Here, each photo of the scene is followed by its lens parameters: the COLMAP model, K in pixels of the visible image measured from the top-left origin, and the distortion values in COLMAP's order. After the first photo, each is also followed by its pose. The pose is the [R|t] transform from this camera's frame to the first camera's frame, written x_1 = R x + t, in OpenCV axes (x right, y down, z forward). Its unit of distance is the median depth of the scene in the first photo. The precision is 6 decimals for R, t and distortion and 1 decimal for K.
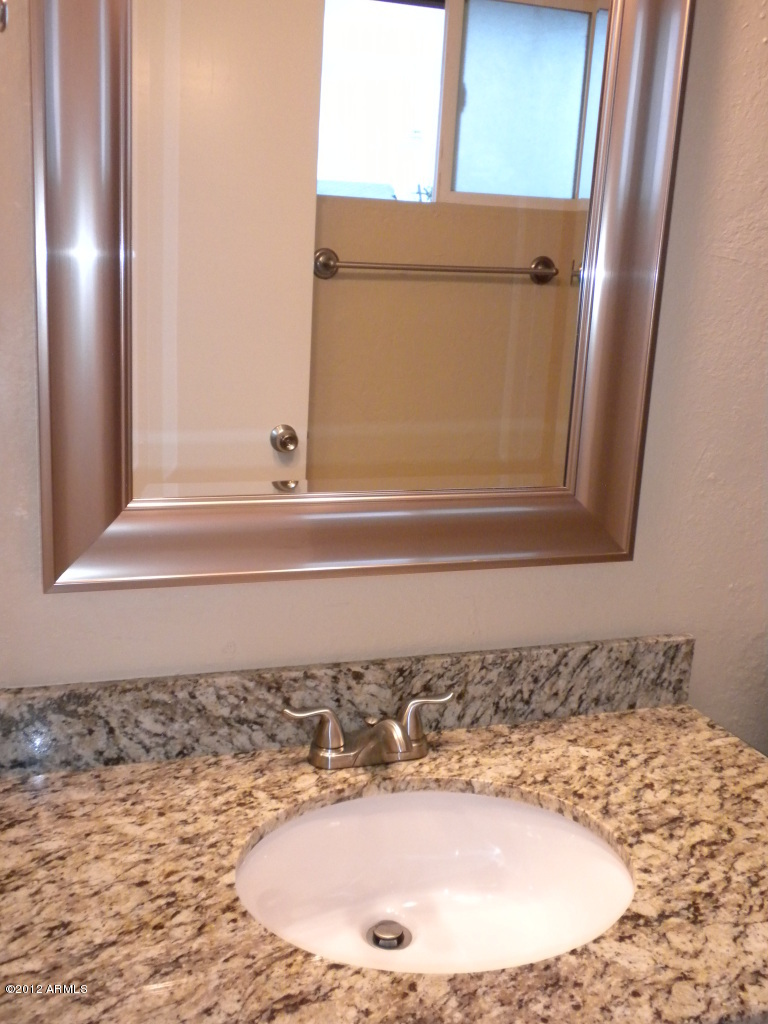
lens RADIAL K [[1049.5, 0, 380.7], [0, 1049.5, 507.2], [0, 0, 1]] dist [0.004155, 0.000000]
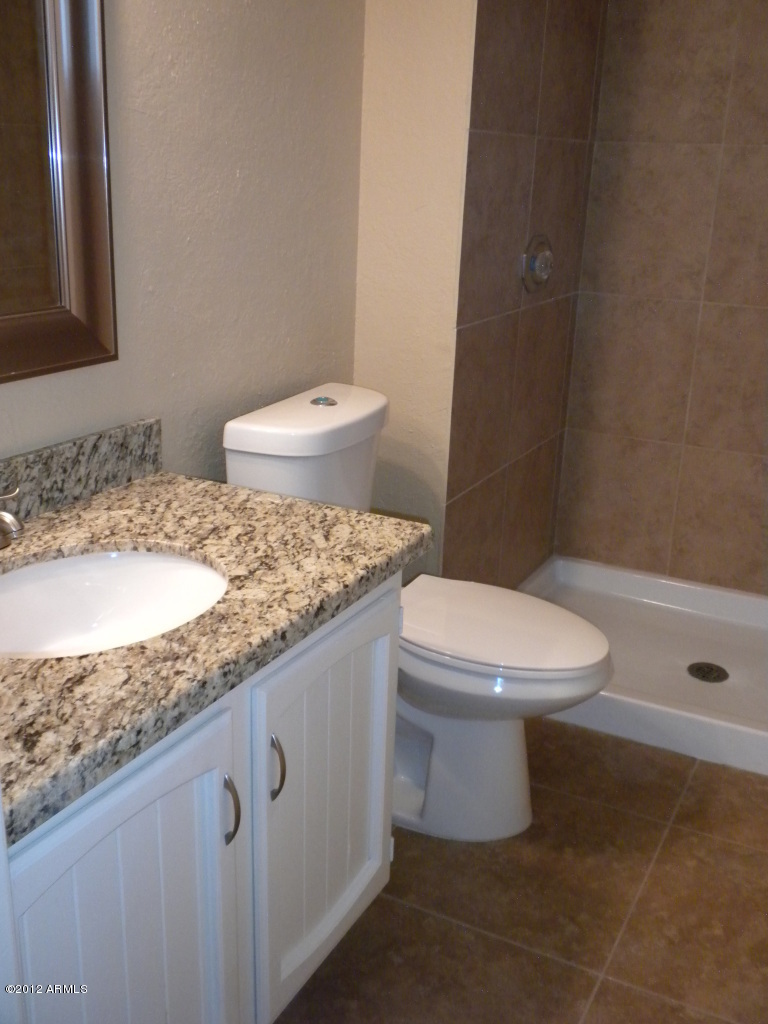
lens RADIAL K [[1049.5, 0, 386.3], [0, 1049.5, 516.2], [0, 0, 1]] dist [0.004155, 0.000000]
pose [[0.725689, -0.242009, 0.644055, -0.417566], [0.165736, 0.970019, 0.177750, 0.067721], [-0.667763, -0.022248, 0.744042, -0.171738]]
